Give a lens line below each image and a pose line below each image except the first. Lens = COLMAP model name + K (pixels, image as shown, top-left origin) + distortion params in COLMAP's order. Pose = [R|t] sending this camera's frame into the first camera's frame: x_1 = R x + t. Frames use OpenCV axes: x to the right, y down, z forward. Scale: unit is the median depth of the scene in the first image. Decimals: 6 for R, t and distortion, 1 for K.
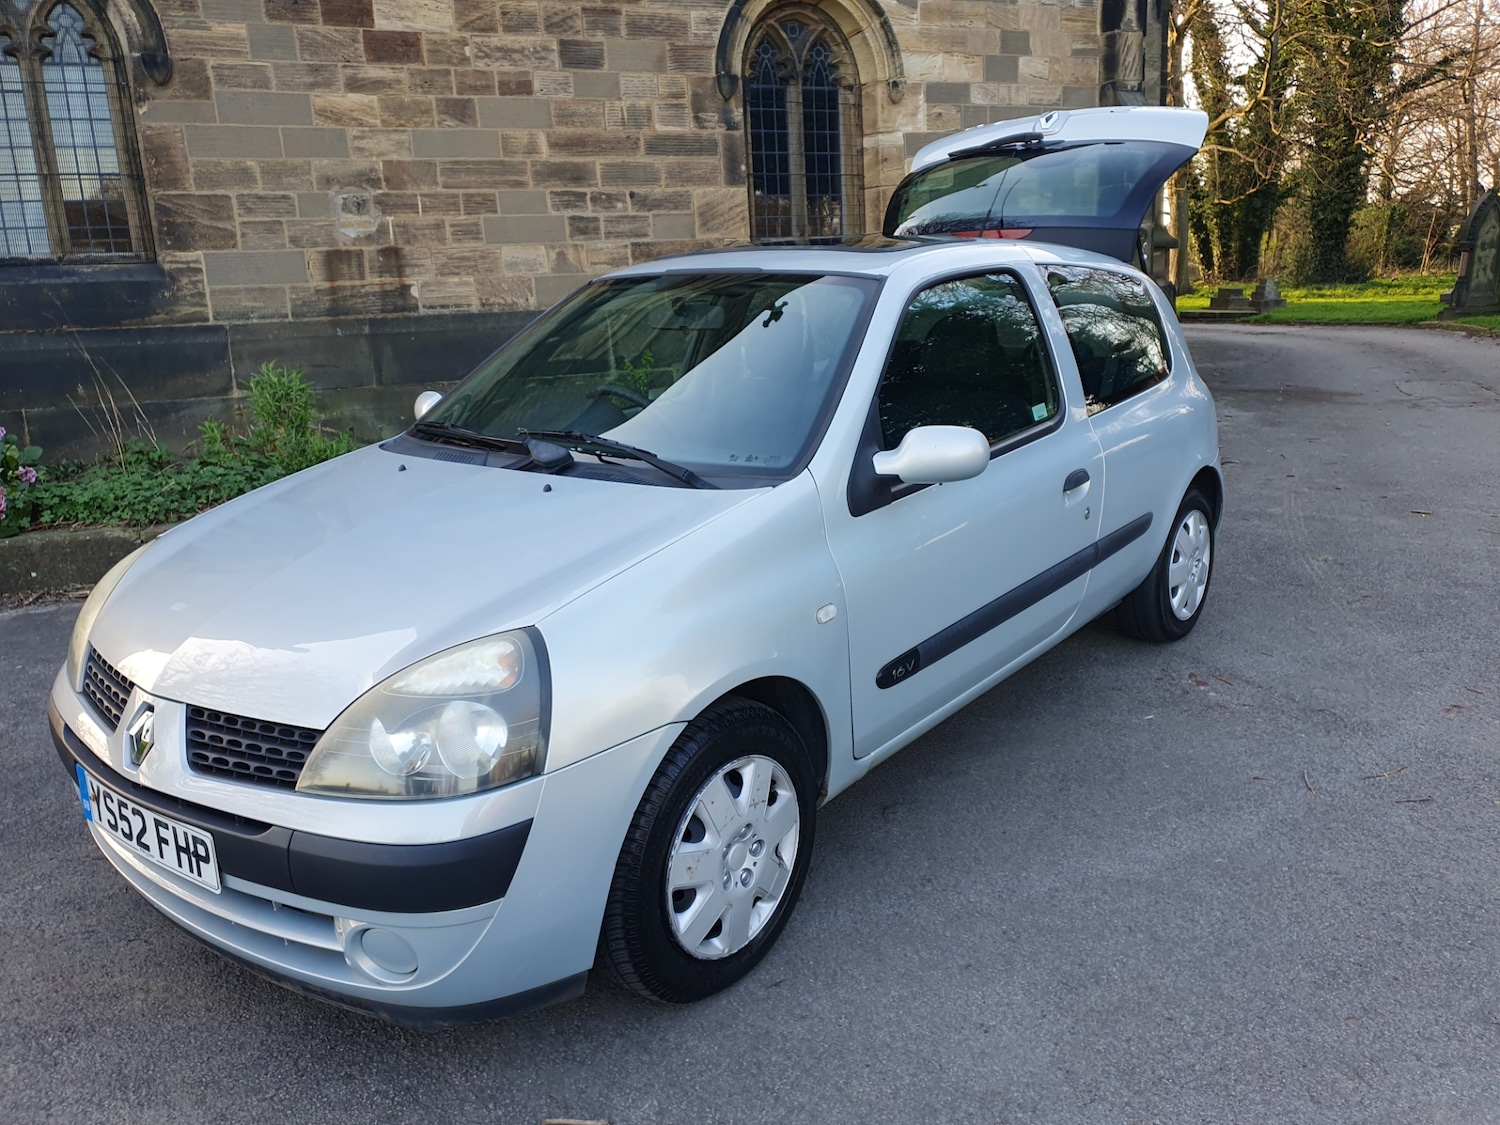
lens RADIAL K [[1172.6, 0, 763.9], [0, 1172.6, 556.5], [0, 0, 1]] dist [0.004060, 0.004469]
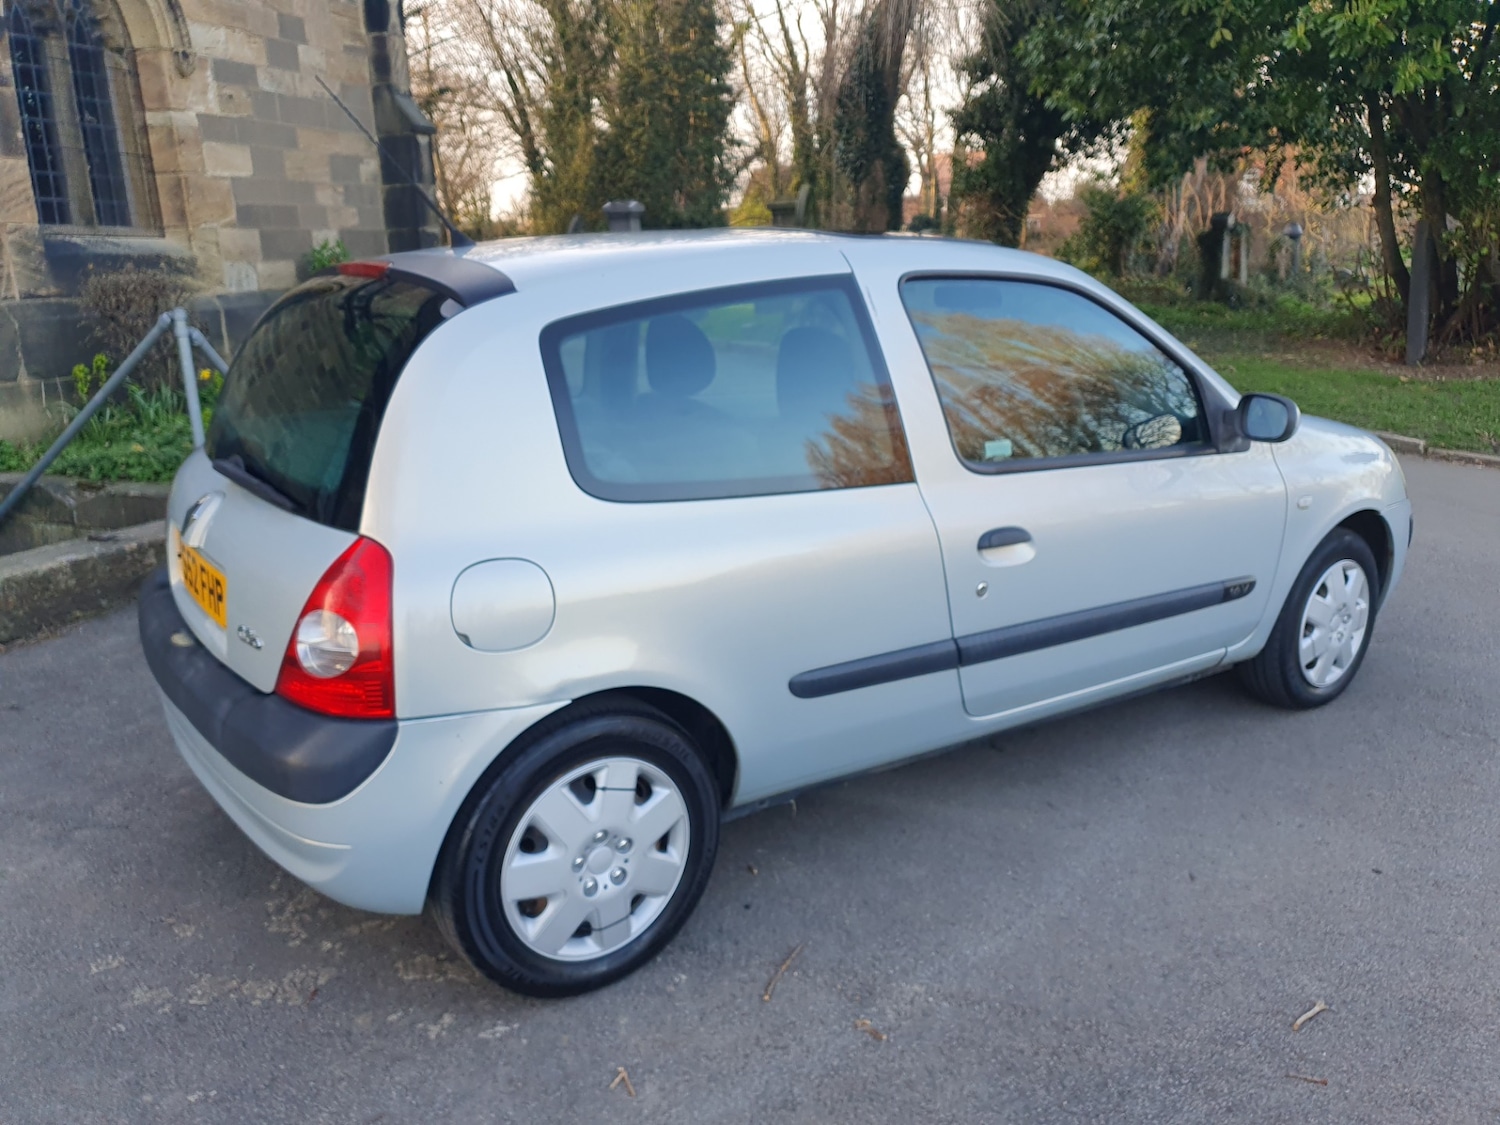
lens RADIAL K [[1172.6, 0, 752.5], [0, 1172.6, 567.1], [0, 0, 1]] dist [0.004060, 0.004469]
pose [[0.703966, -0.155162, 0.693078, -0.293423], [0.156029, 0.985791, 0.062212, -0.020874], [-0.692883, 0.064345, 0.718173, 0.128155]]
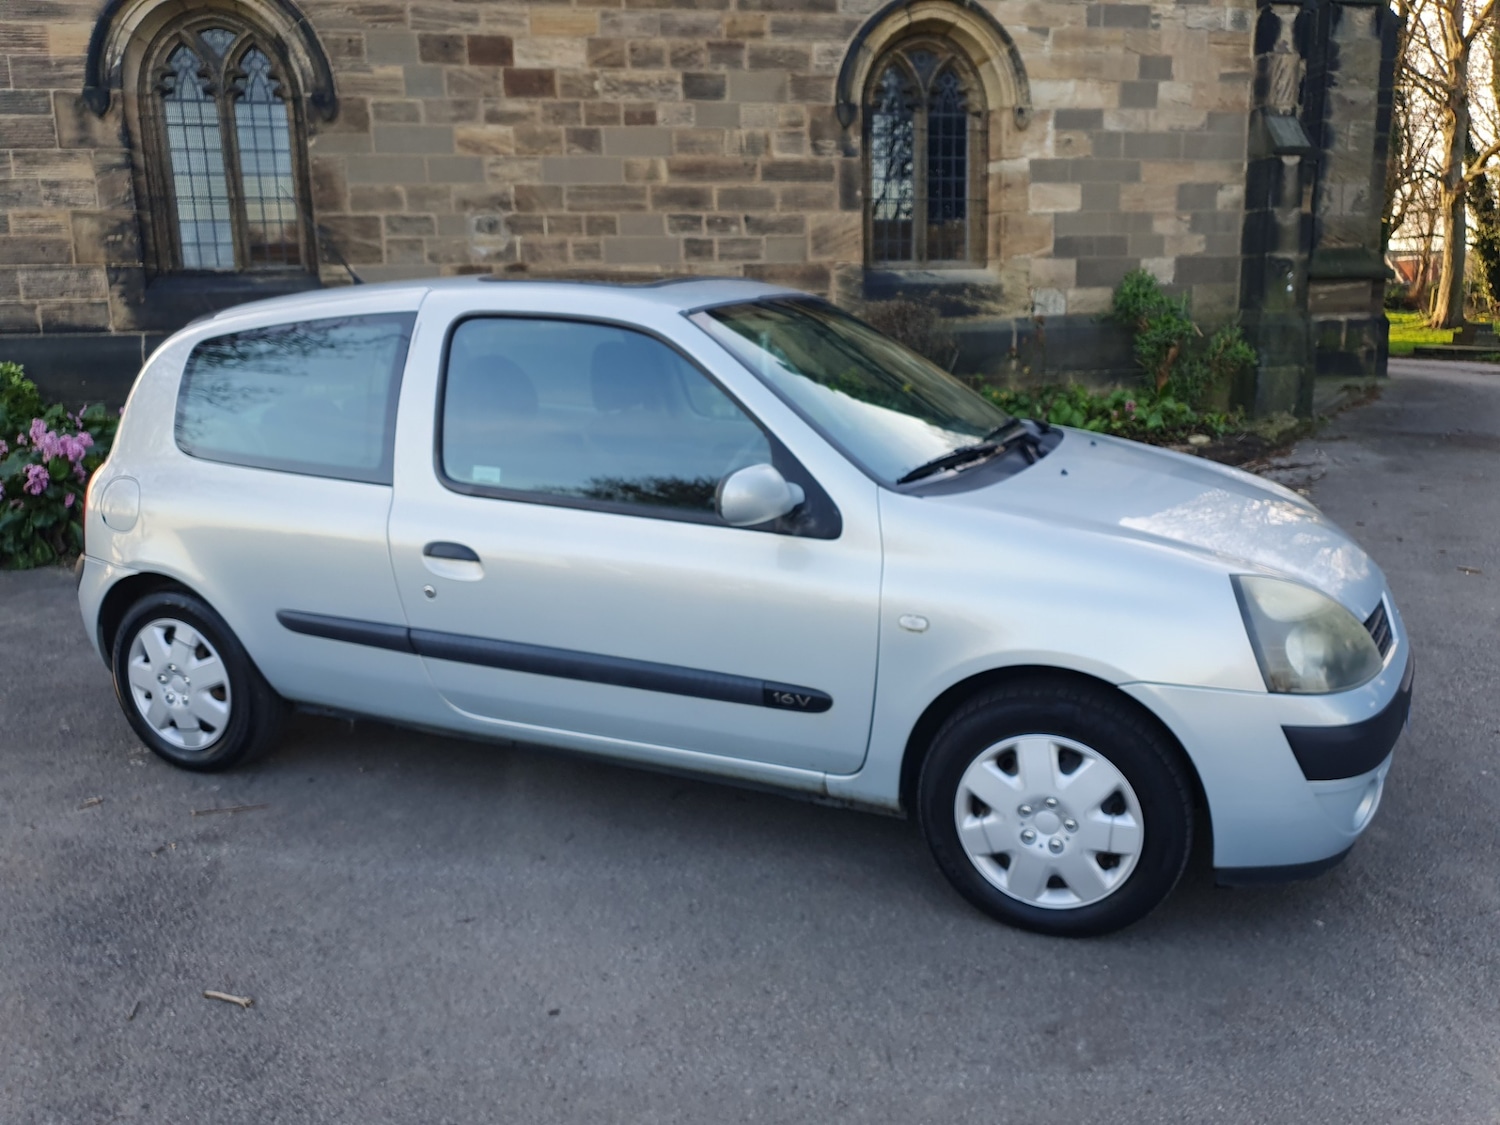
lens RADIAL K [[1172.6, 0, 765.7], [0, 1172.6, 562.0], [0, 0, 1]] dist [0.004060, 0.004469]
pose [[0.978227, 0.067668, -0.196198, 0.141133], [-0.069602, 0.997570, -0.002975, -0.000557], [0.195520, 0.016566, 0.980560, -0.020483]]
